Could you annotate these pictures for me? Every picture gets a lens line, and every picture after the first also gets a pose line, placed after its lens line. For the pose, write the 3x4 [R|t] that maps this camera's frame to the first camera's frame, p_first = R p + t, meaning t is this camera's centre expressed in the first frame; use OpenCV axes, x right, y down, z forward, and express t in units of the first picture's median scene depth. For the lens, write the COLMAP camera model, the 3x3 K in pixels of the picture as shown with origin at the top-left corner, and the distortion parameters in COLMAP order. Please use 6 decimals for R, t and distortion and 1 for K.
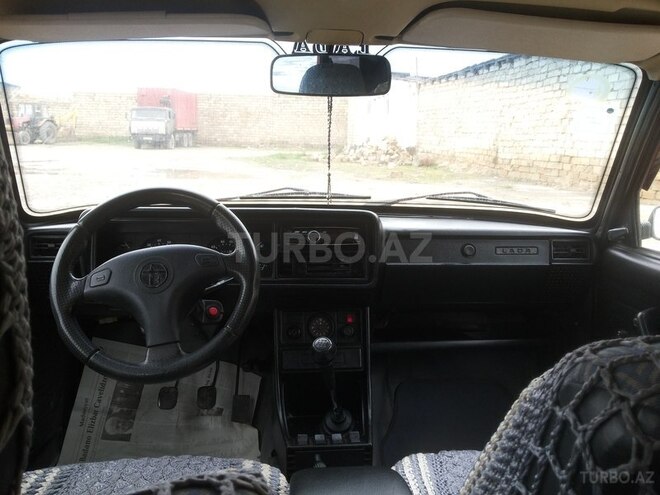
lens RADIAL K [[611.8, 0, 330.0], [0, 611.8, 246.6], [0, 0, 1]] dist [-0.003854, -0.010065]
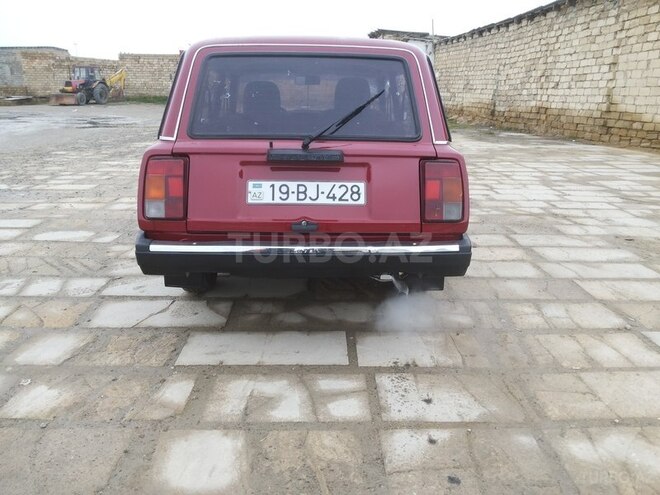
lens RADIAL K [[611.8, 0, 330.5], [0, 611.8, 249.3], [0, 0, 1]] dist [-0.003854, -0.010065]
pose [[0.998359, 0.001206, -0.057257, 0.028604], [0.002839, 0.997506, 0.070520, 0.031485], [0.057199, -0.070566, 0.995866, -0.173834]]
